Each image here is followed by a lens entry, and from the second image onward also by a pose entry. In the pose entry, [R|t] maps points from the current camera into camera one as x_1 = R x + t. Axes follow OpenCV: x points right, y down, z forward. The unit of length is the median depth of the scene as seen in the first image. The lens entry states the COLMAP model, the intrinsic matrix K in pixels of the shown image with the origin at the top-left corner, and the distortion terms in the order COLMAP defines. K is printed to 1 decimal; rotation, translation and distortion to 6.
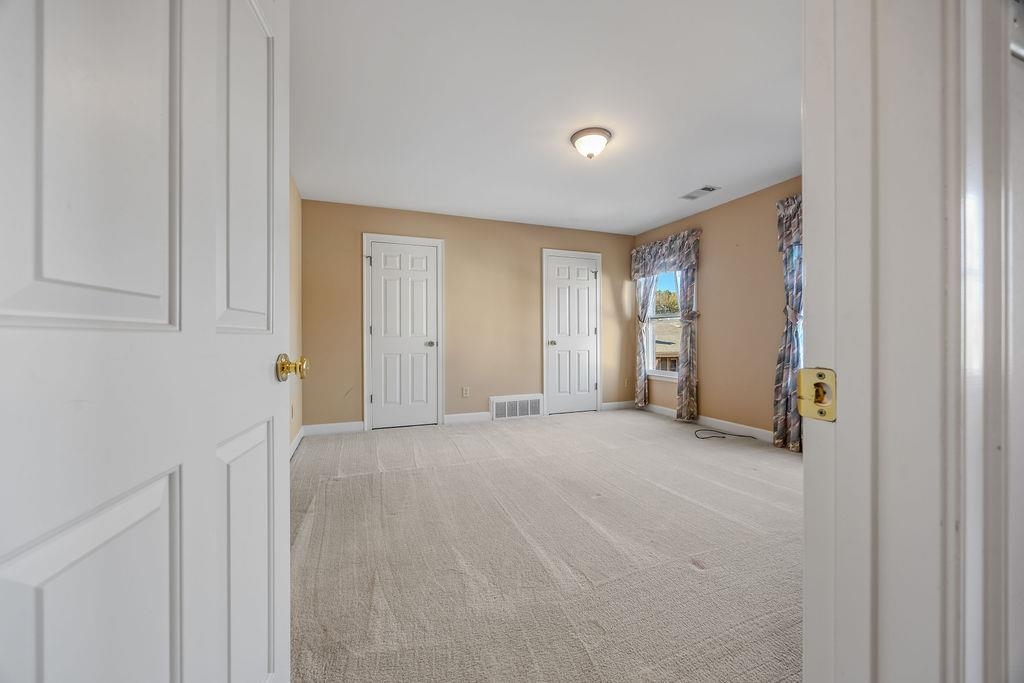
lens RADIAL K [[391.6, 0, 509.3], [0, 391.6, 340.6], [0, 0, 1]] dist [-0.001888, -0.000137]
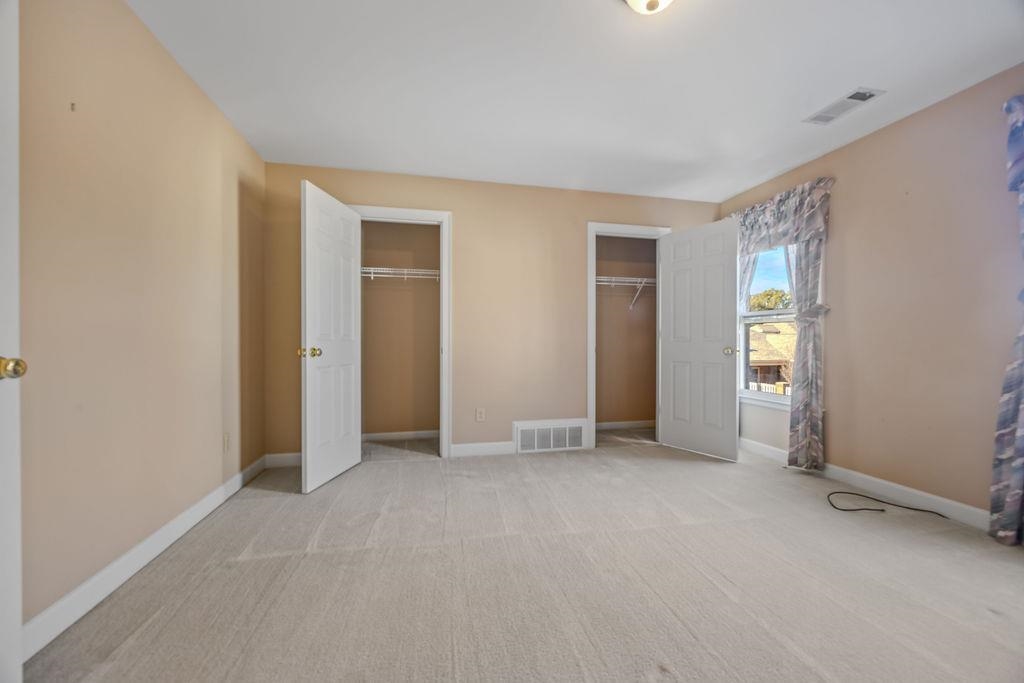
lens RADIAL K [[389.0, 0, 509.4], [0, 389.0, 347.5], [0, 0, 1]] dist [-0.000058, -0.000113]
pose [[0.987395, 0.006980, -0.158119, 0.062913], [-0.006199, 0.999966, 0.005432, -0.003084], [0.158152, -0.004383, 0.987405, 0.274648]]
